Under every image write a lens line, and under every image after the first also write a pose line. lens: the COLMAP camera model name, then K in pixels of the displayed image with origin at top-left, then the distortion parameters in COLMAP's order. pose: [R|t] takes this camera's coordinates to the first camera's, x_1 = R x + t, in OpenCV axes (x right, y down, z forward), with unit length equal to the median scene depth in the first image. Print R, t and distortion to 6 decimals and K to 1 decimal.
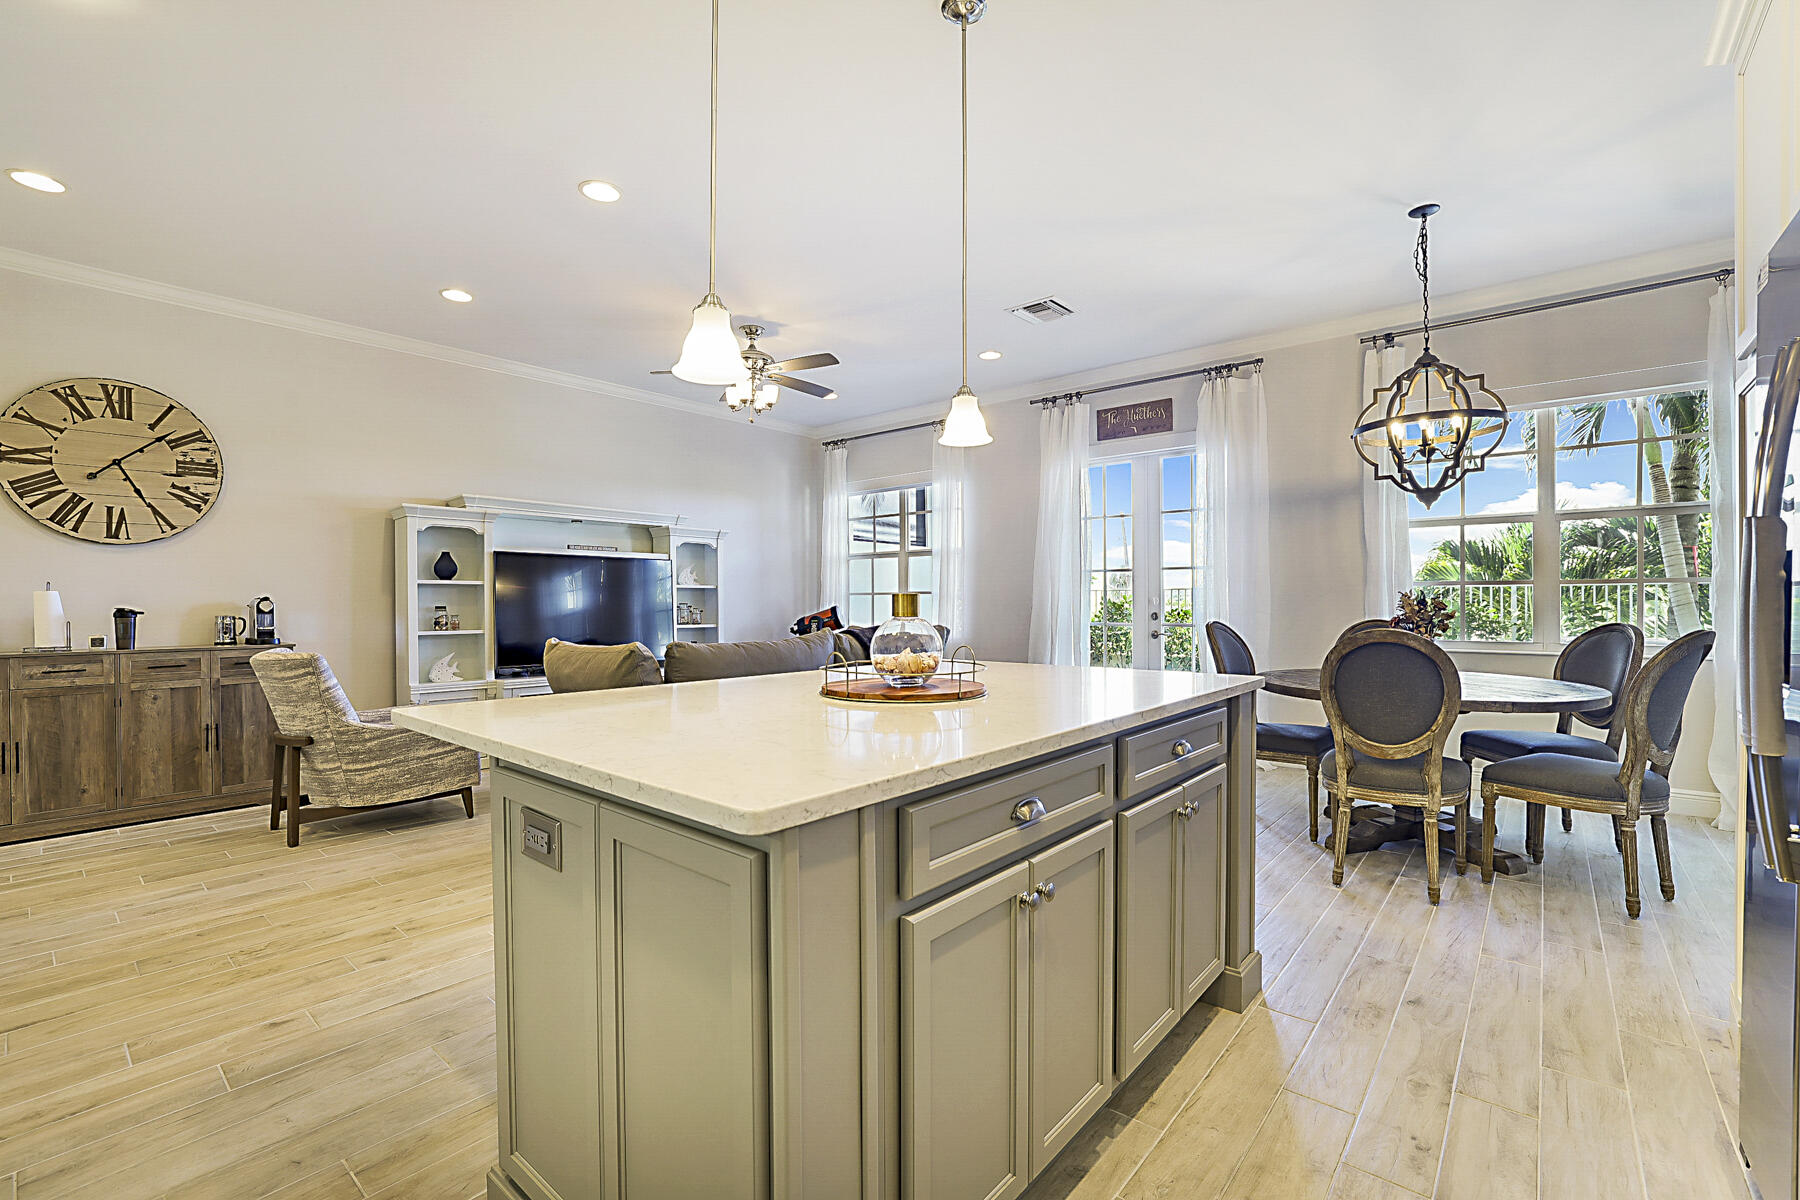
lens RADIAL K [[788.3, 0, 908.5], [0, 788.3, 600.0], [0, 0, 1]] dist [-0.039780, 0.014220]
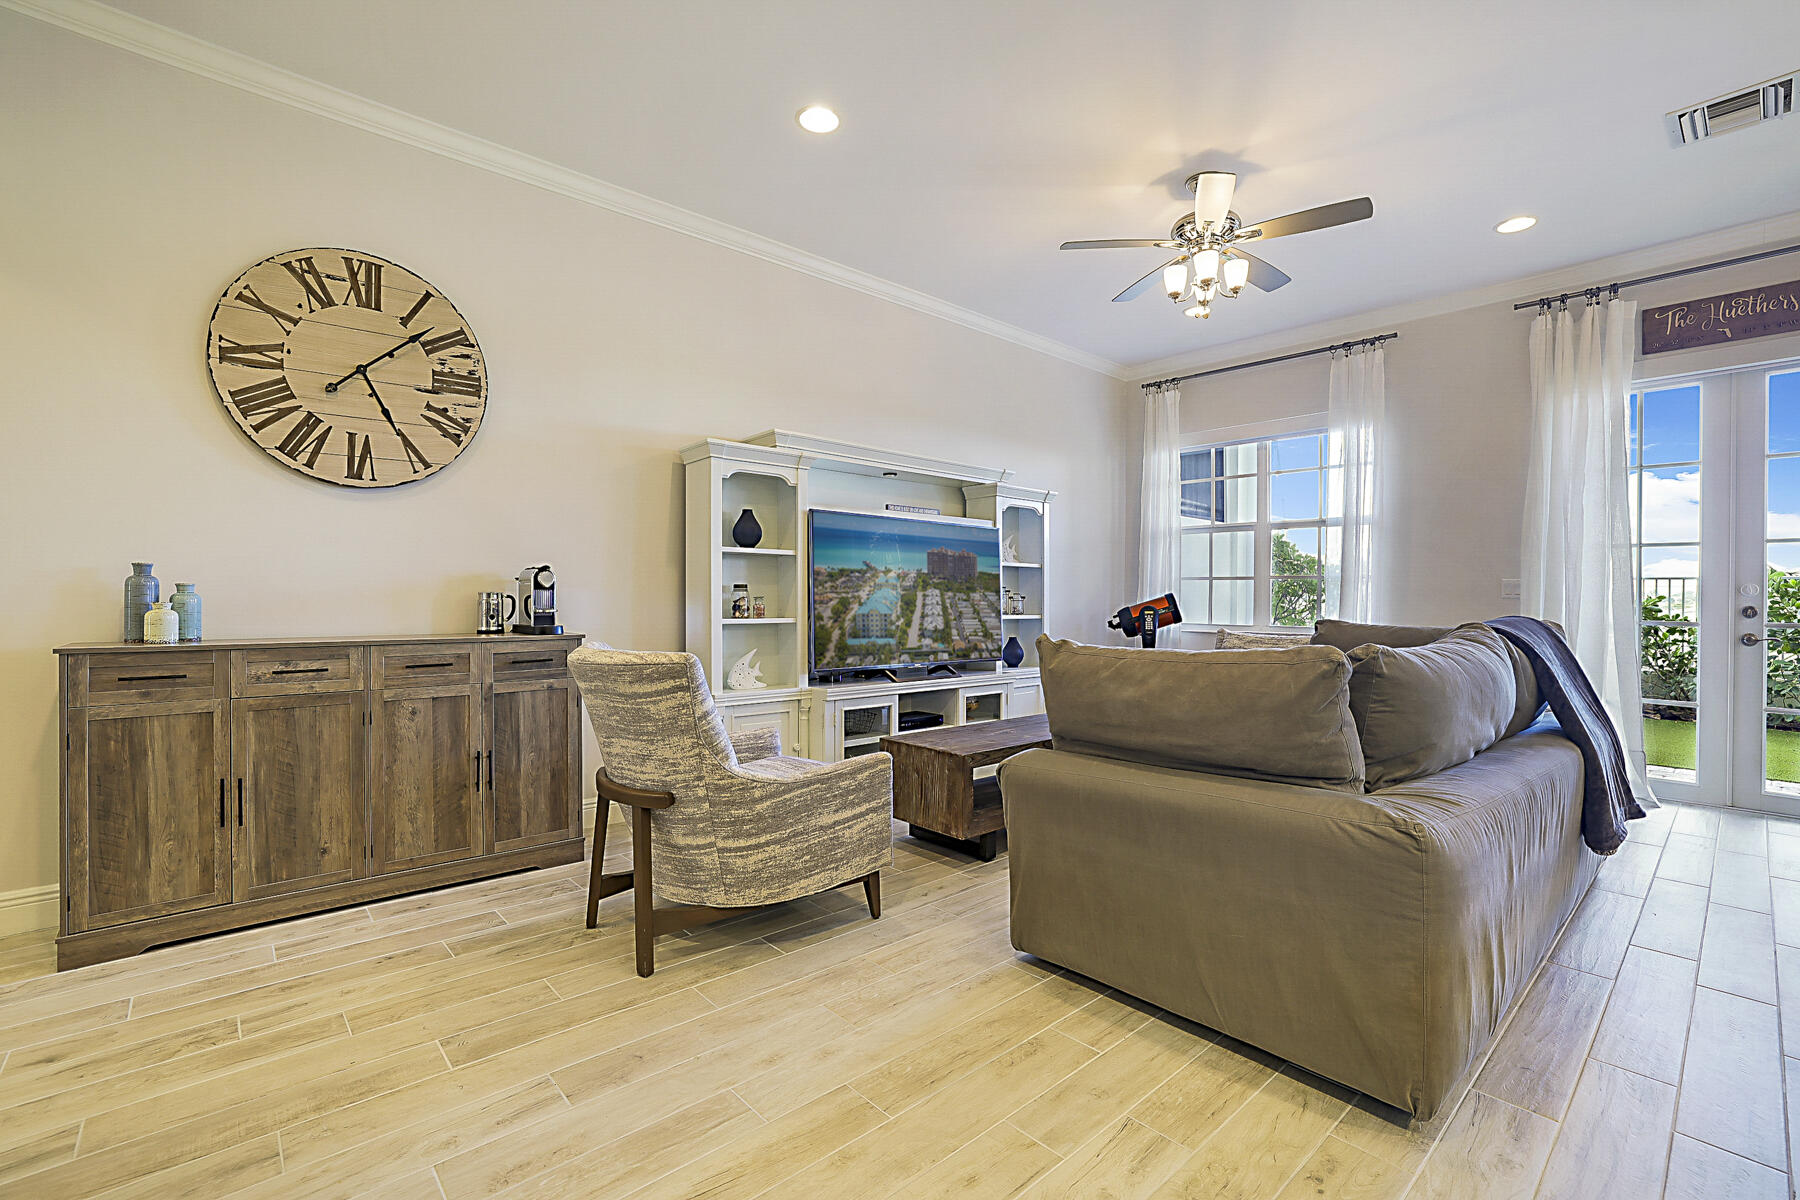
lens RADIAL K [[788.3, 0, 894.2], [0, 788.3, 593.2], [0, 0, 1]] dist [-0.039780, 0.014220]
pose [[0.991328, 0.012011, -0.130859, -0.446112], [-0.011879, 0.999928, 0.001792, 0.016071], [0.130871, -0.000222, 0.991399, 0.356930]]
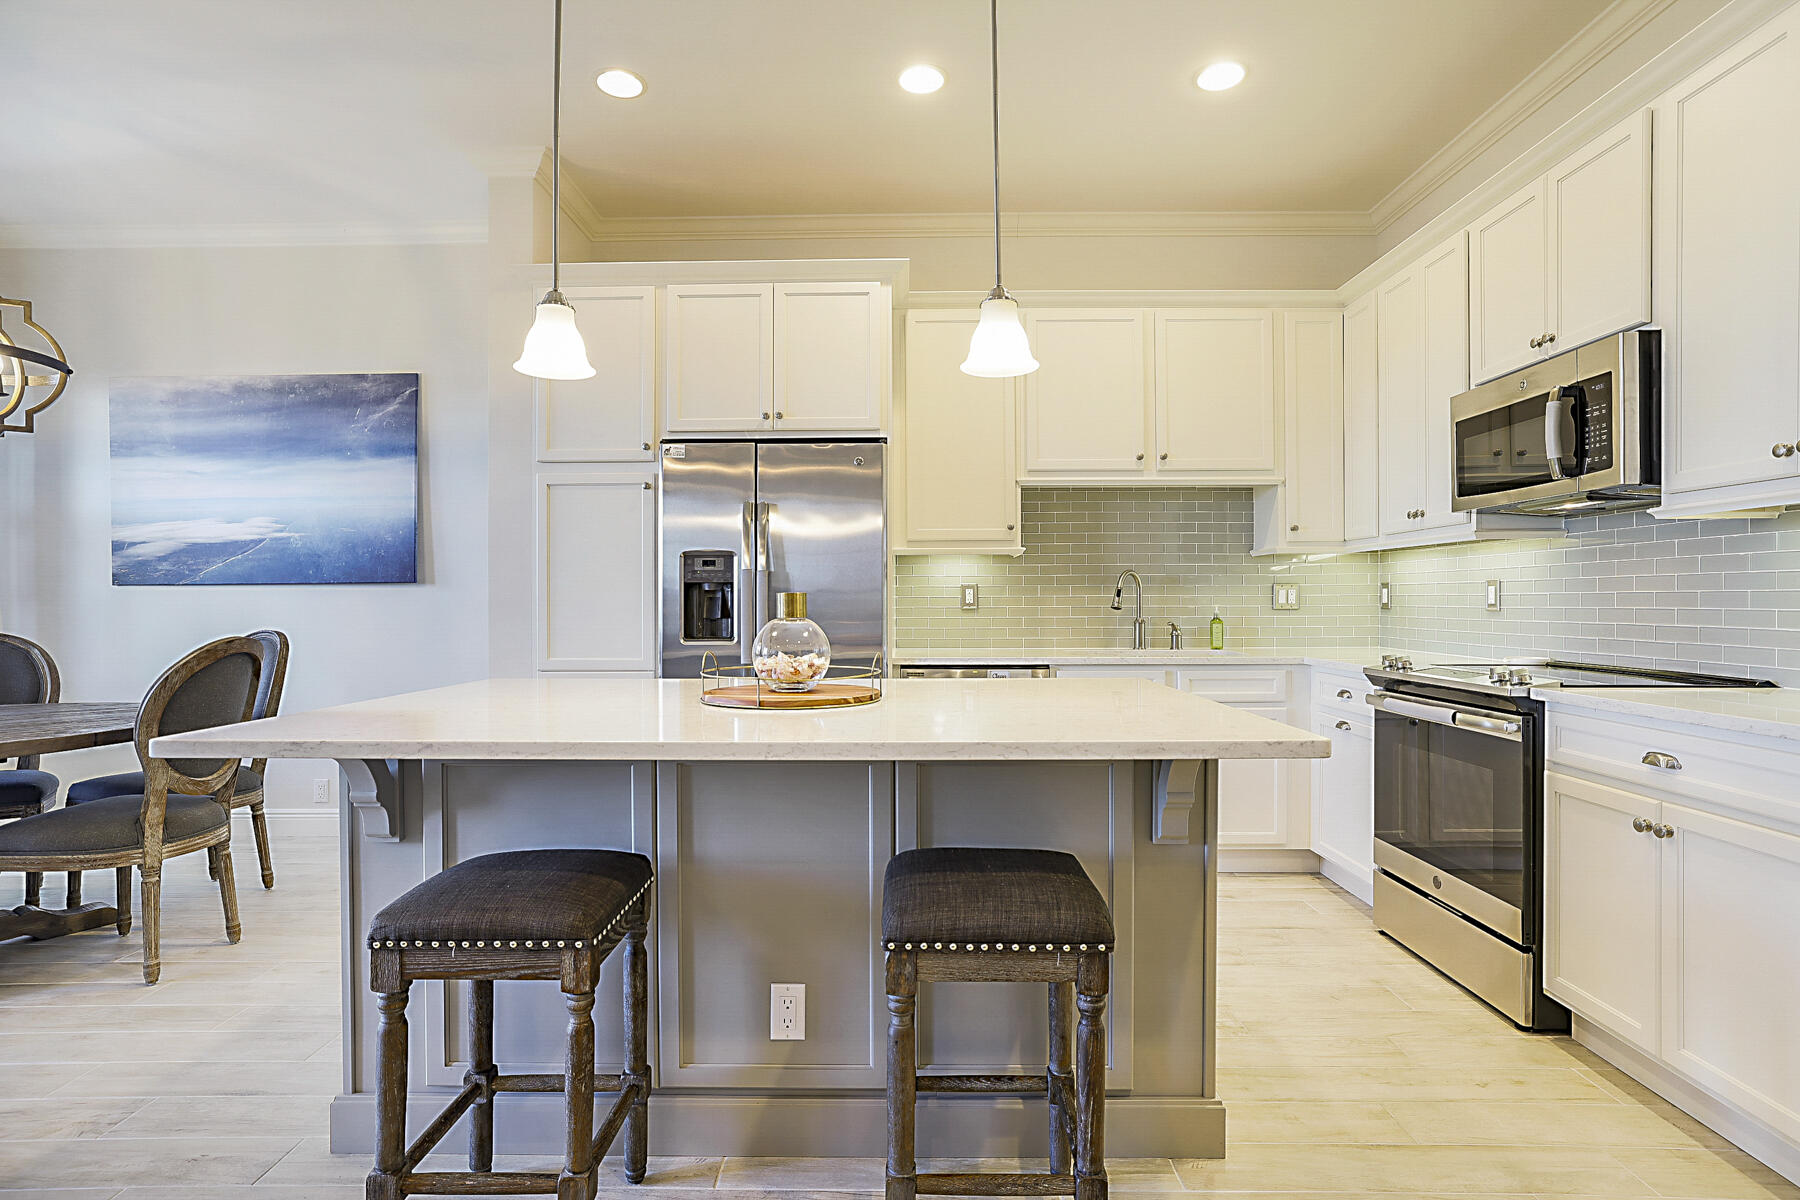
lens RADIAL K [[911.2, 0, 898.7], [0, 911.2, 603.1], [0, 0, 1]] dist [-0.028986, 0.010501]
pose [[-0.638615, 0.006451, 0.769500, -0.407943], [0.004969, 0.999979, -0.004259, 0.005357], [-0.769511, 0.001104, -0.638633, 0.707298]]
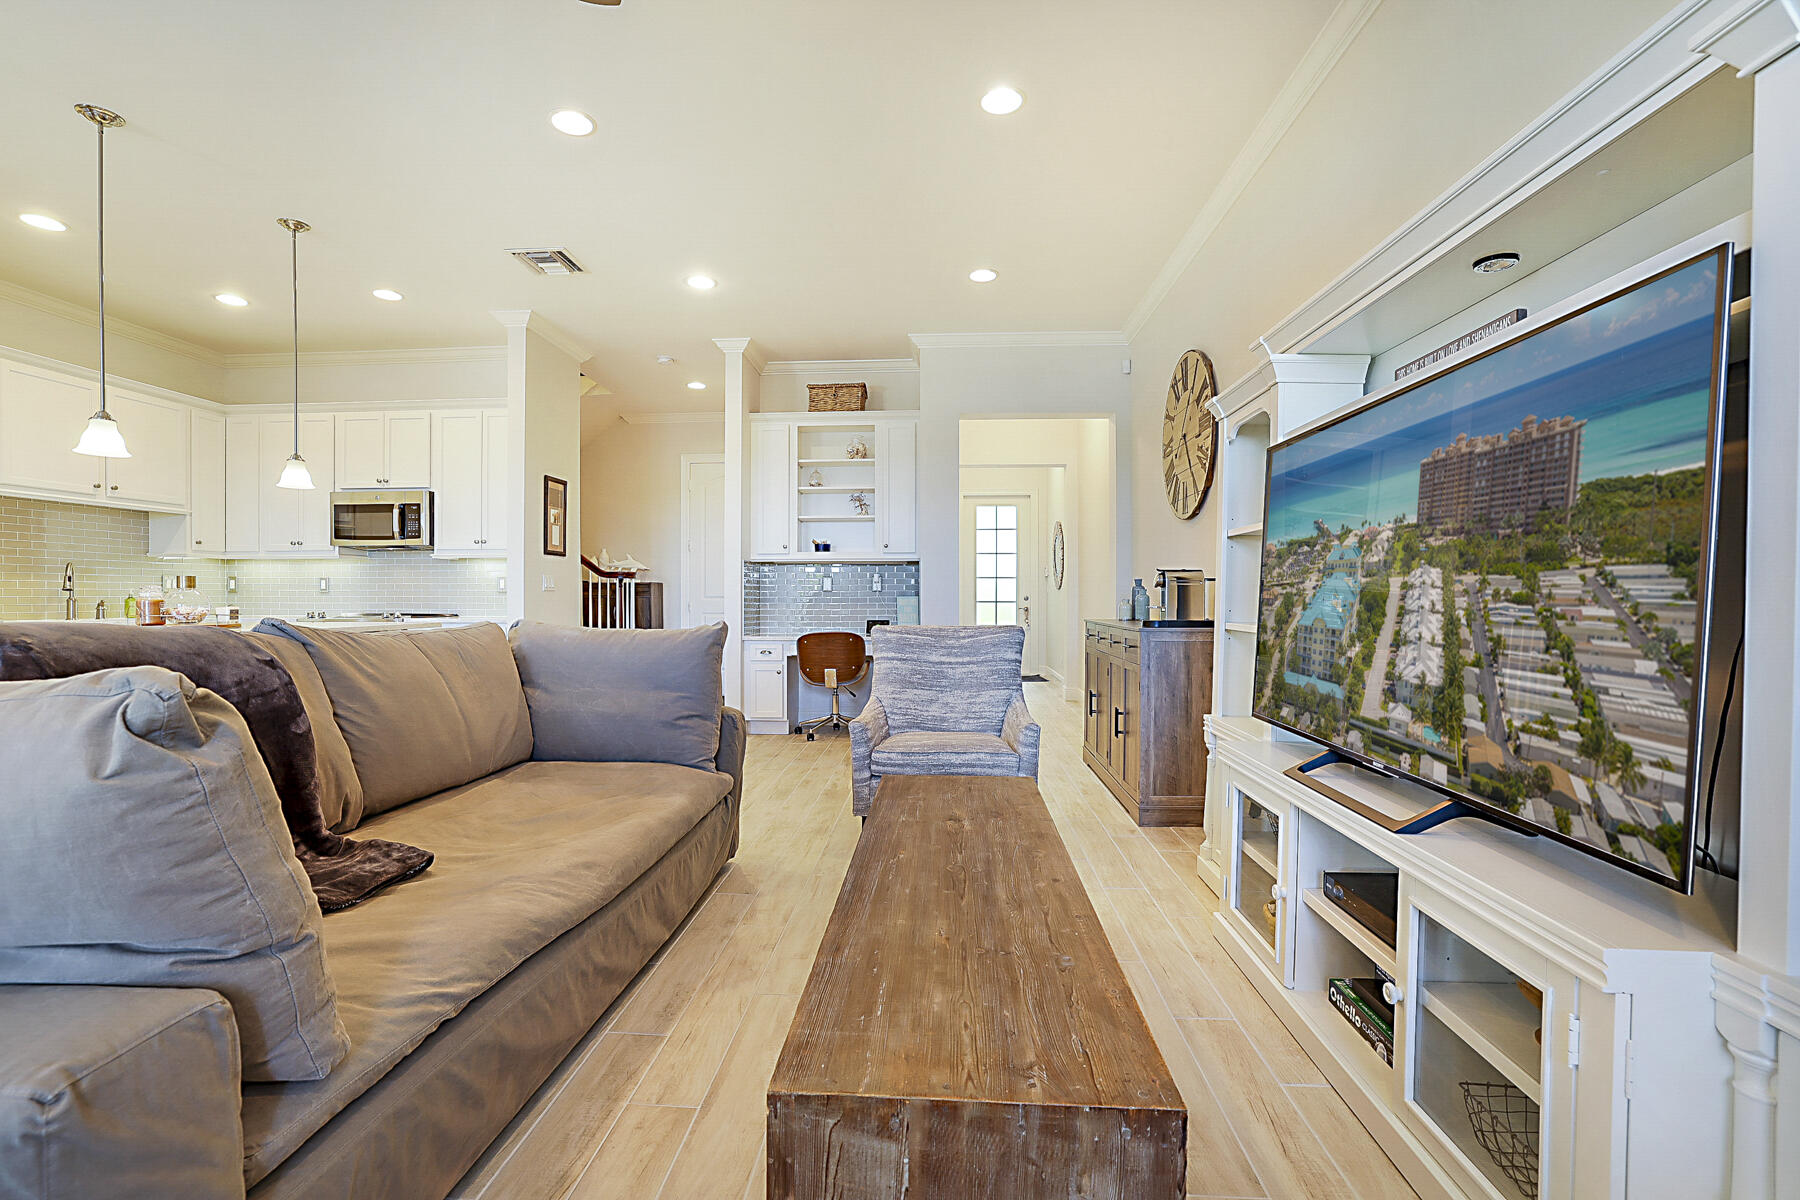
lens RADIAL K [[788.3, 0, 904.7], [0, 788.3, 600.5], [0, 0, 1]] dist [-0.039780, 0.014220]
pose [[-0.796492, 0.008697, -0.604586, -0.122904], [0.006039, 0.999961, 0.006428, 0.023570], [0.604619, 0.001468, -0.796514, 1.551285]]
